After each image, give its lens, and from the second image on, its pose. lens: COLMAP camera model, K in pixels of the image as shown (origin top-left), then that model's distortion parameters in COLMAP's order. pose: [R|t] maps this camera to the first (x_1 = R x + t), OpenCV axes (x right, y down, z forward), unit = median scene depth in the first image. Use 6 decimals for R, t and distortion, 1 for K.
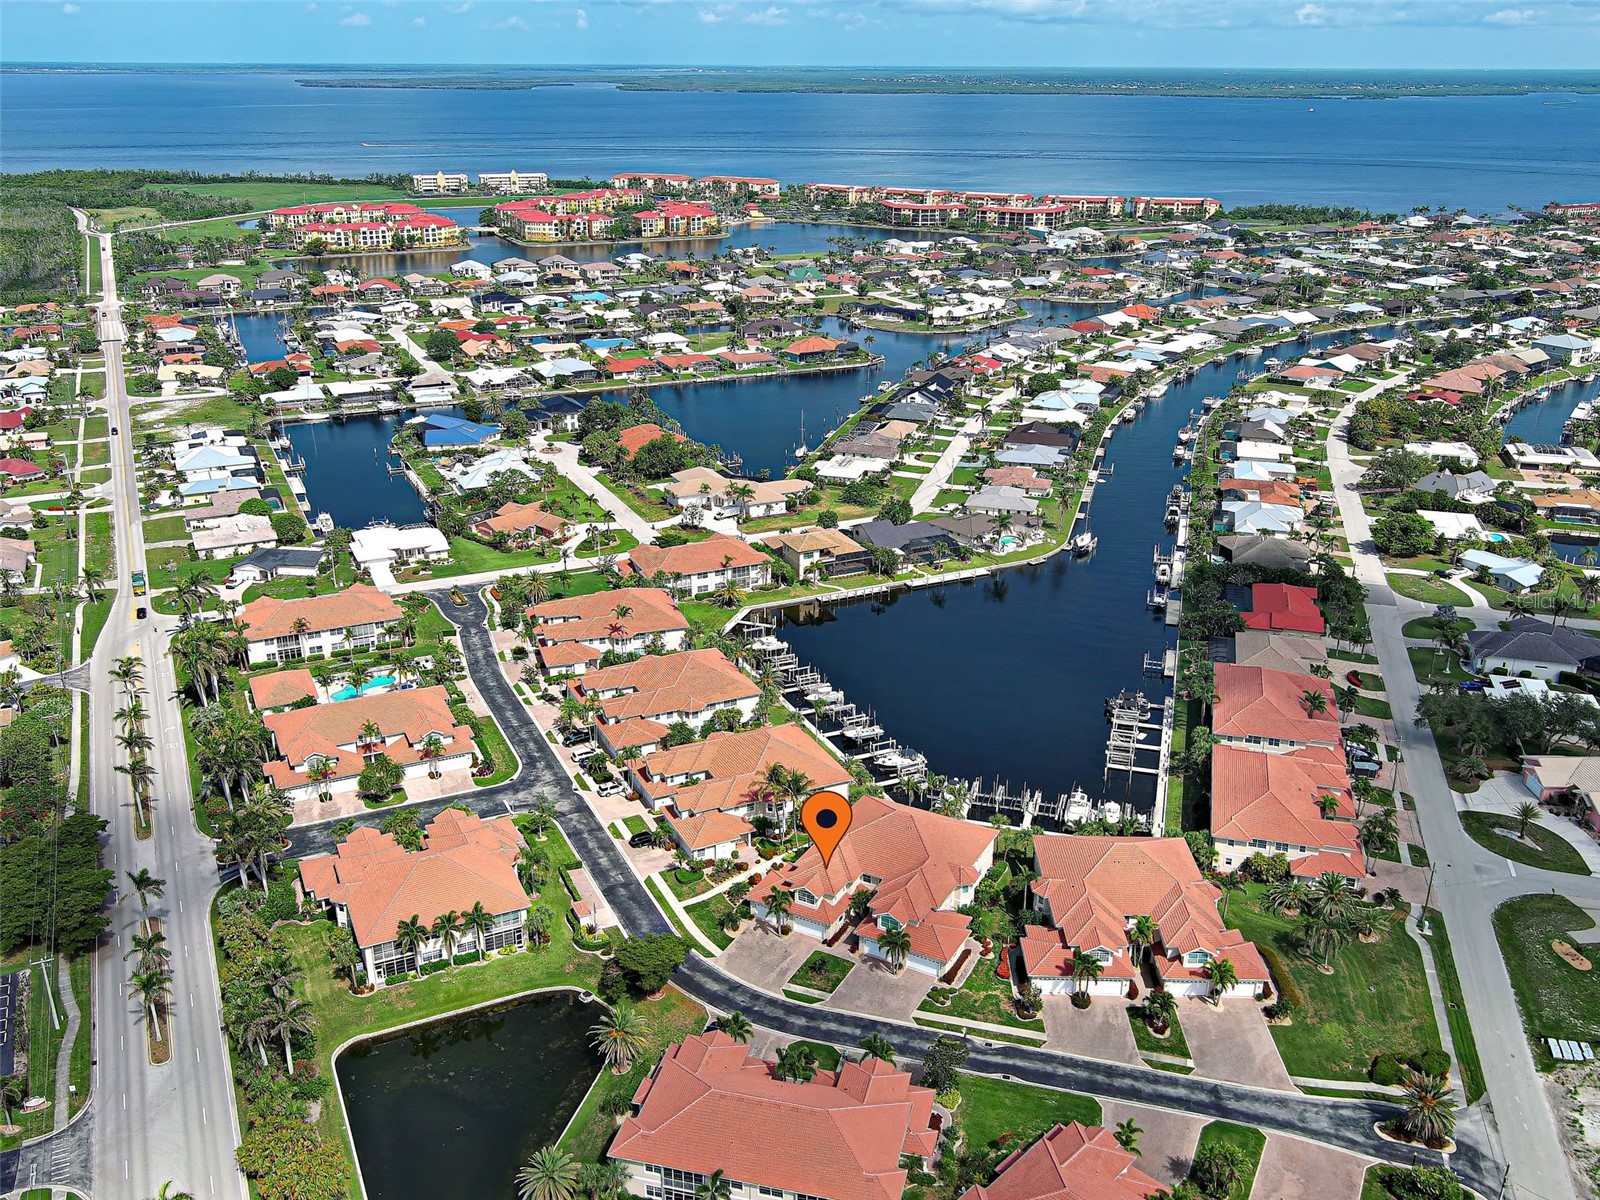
lens RADIAL K [[1378.7, 0, 797.2], [0, 1378.7, 616.3], [0, 0, 1]] dist [0.016754, -0.028120]
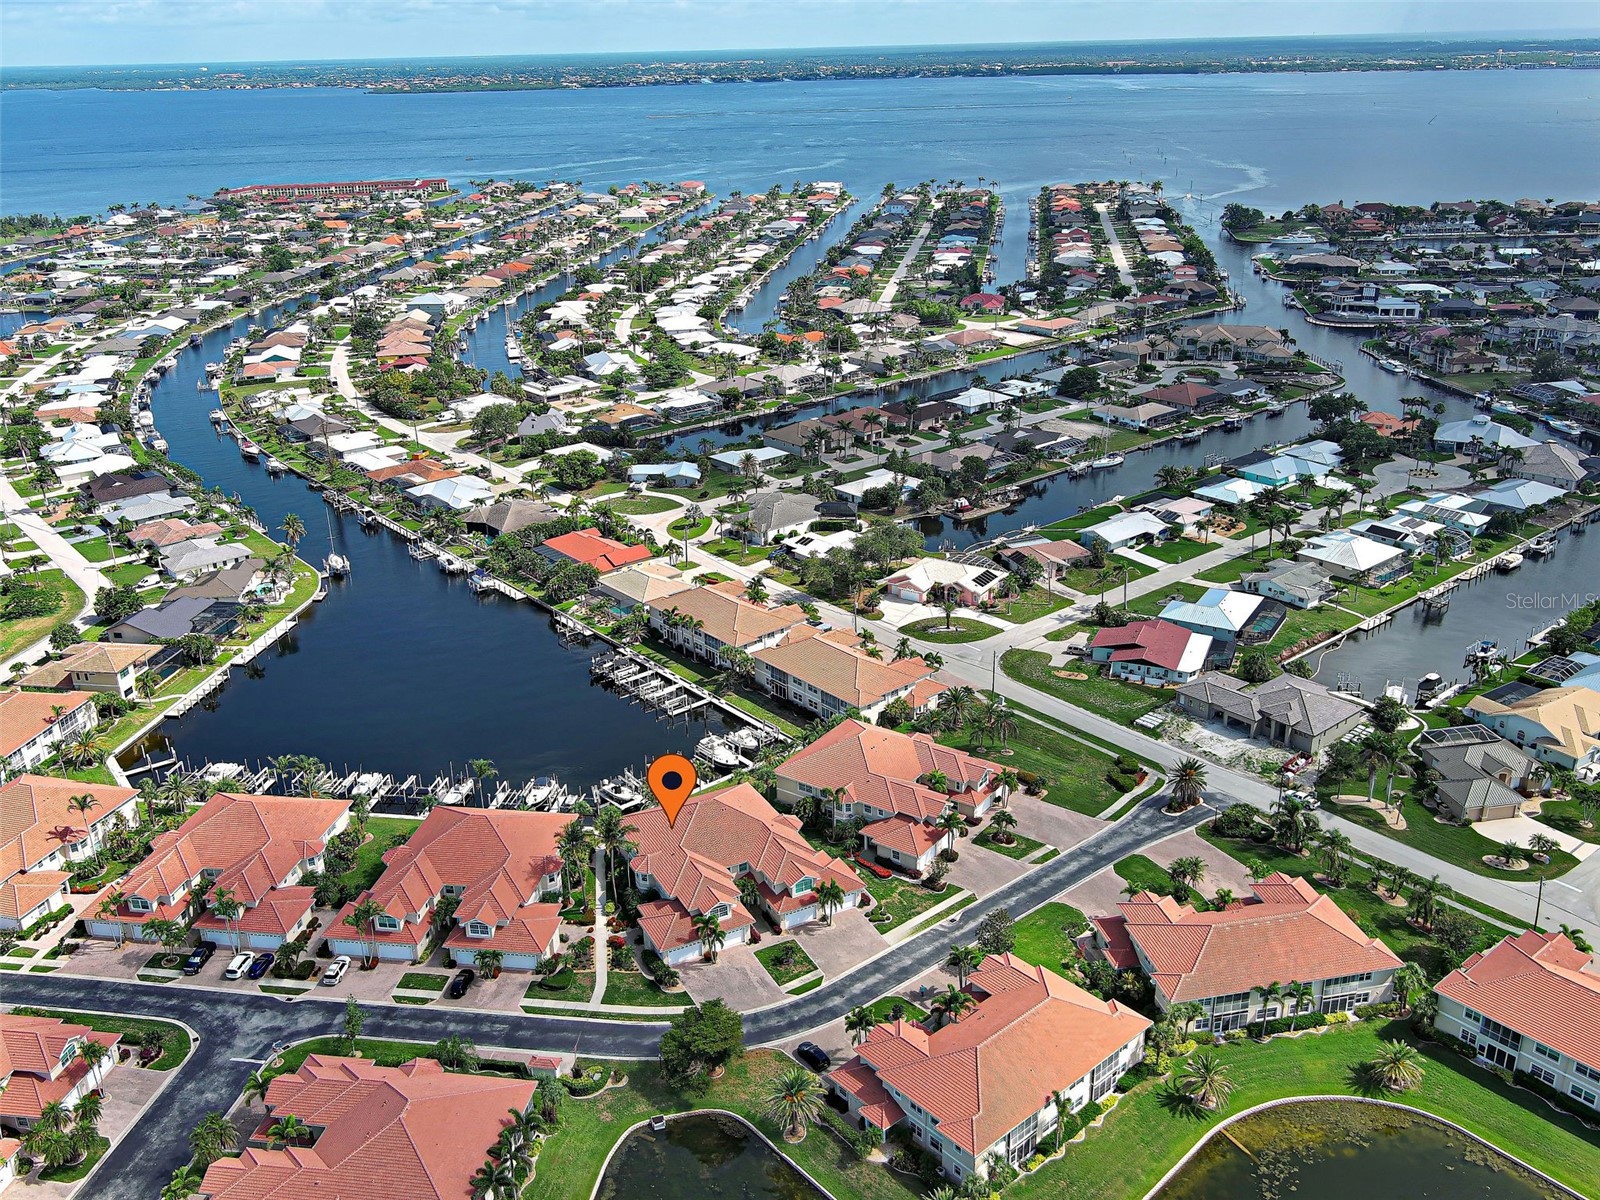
lens RADIAL K [[1378.7, 0, 797.2], [0, 1378.7, 616.3], [0, 0, 1]] dist [0.016754, -0.028120]
pose [[0.558725, -0.333501, 0.759344, -0.481002], [0.331538, 0.929062, 0.164095, -0.099447], [-0.760204, 0.160067, 0.629658, 0.241205]]
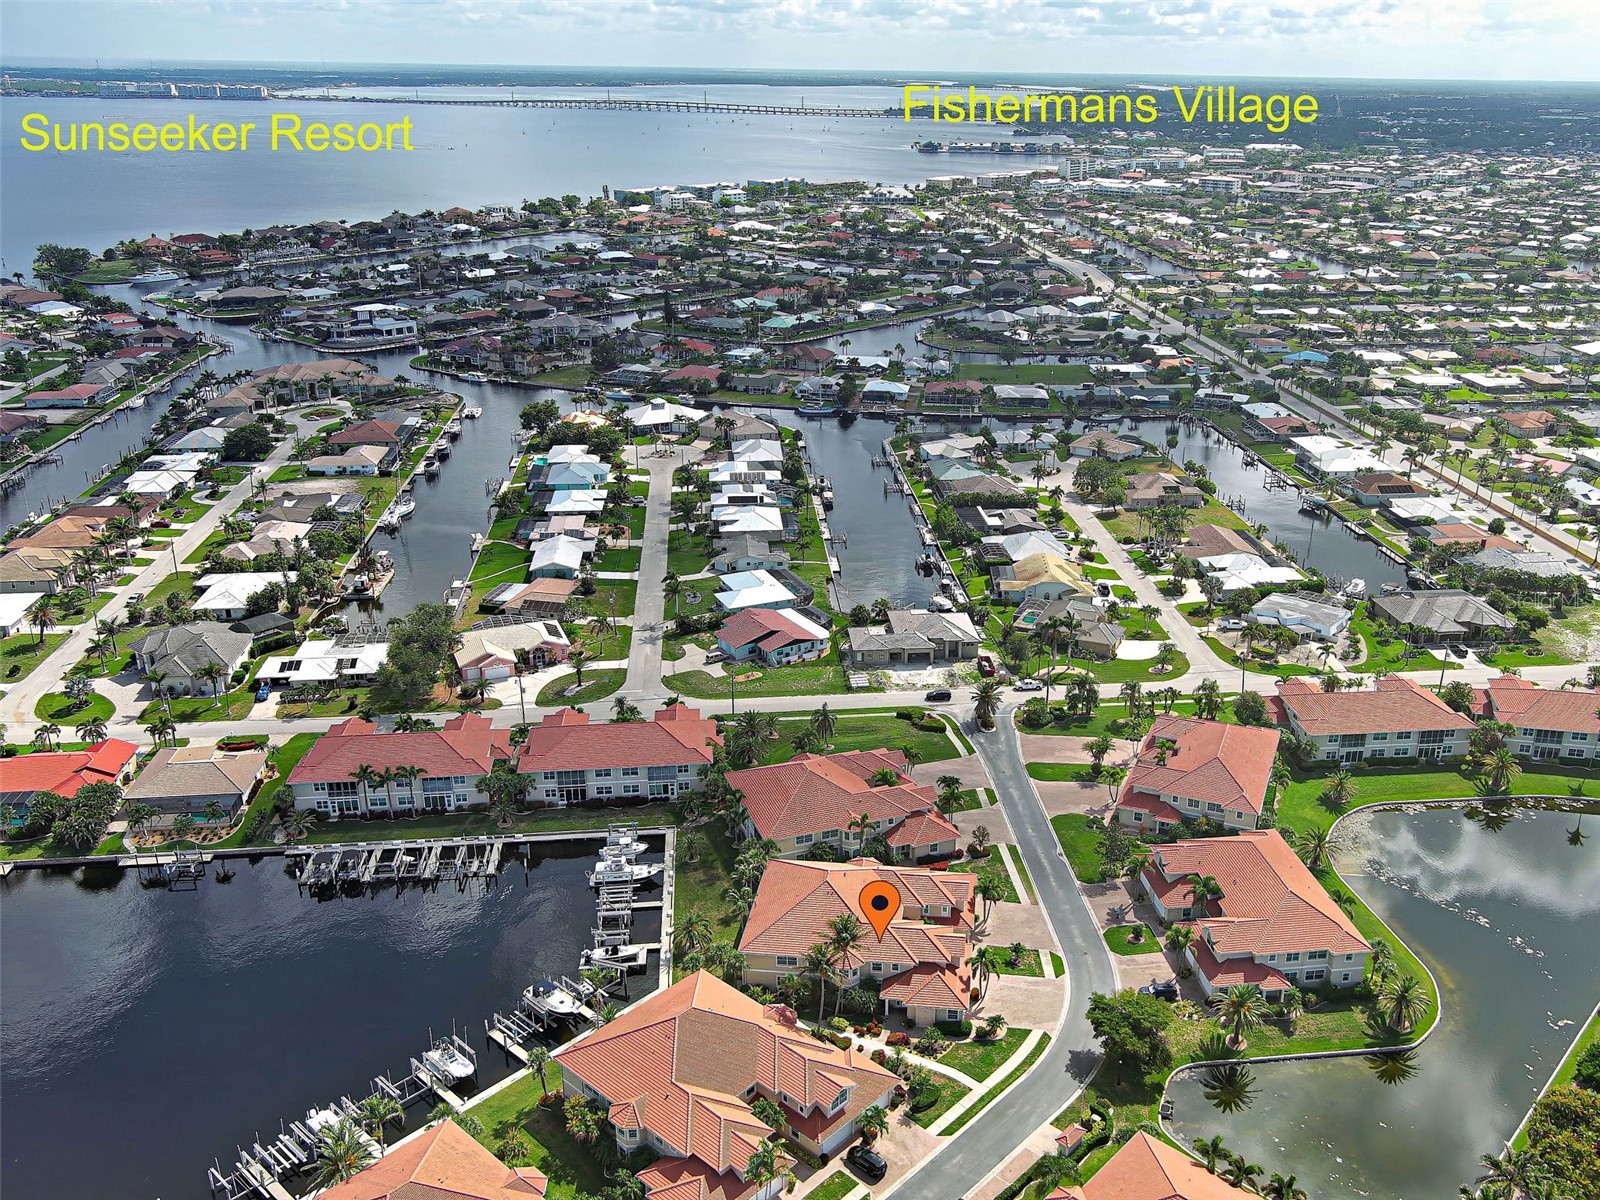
lens RADIAL K [[1449.2, 0, 800.0], [0, 1449.2, 600.0], [0, 0, 1]] dist [0.009541, -0.003829]
pose [[-0.407771, -0.325275, 0.853182, -0.553332], [0.320611, 0.823893, 0.467342, -0.406299], [-0.854946, 0.464108, -0.231673, 1.010276]]
